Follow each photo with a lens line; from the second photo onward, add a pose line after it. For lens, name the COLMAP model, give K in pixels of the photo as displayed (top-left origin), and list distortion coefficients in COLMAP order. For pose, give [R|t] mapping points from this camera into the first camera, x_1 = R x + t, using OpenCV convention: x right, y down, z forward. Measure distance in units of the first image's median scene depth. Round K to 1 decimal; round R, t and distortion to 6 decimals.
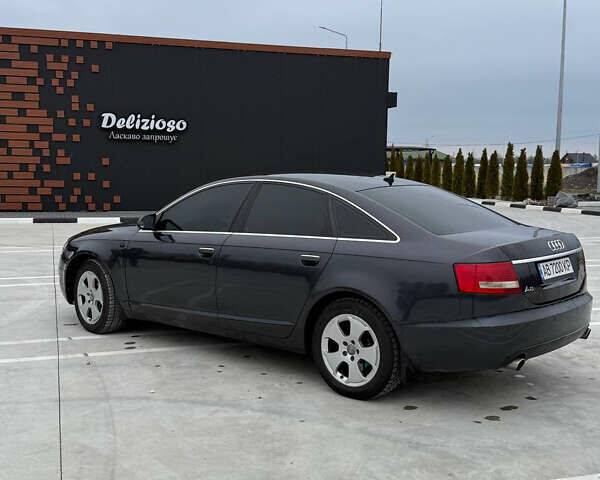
lens RADIAL K [[748.7, 0, 300.0], [0, 748.7, 240.0], [0, 0, 1]] dist [0.176292, -0.385328]
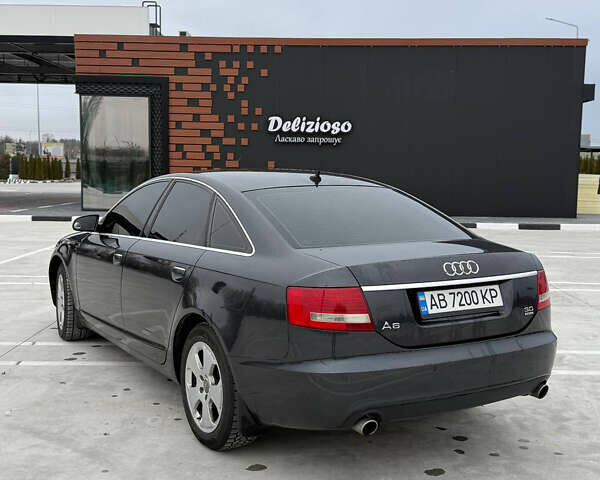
lens RADIAL K [[748.7, 0, 300.0], [0, 748.7, 240.0], [0, 0, 1]] dist [0.176292, -0.385328]
pose [[0.949439, 0.030948, -0.312422, 0.099175], [-0.032834, 0.999461, -0.000774, -0.003406], [0.312230, 0.010993, 0.949943, 0.061911]]
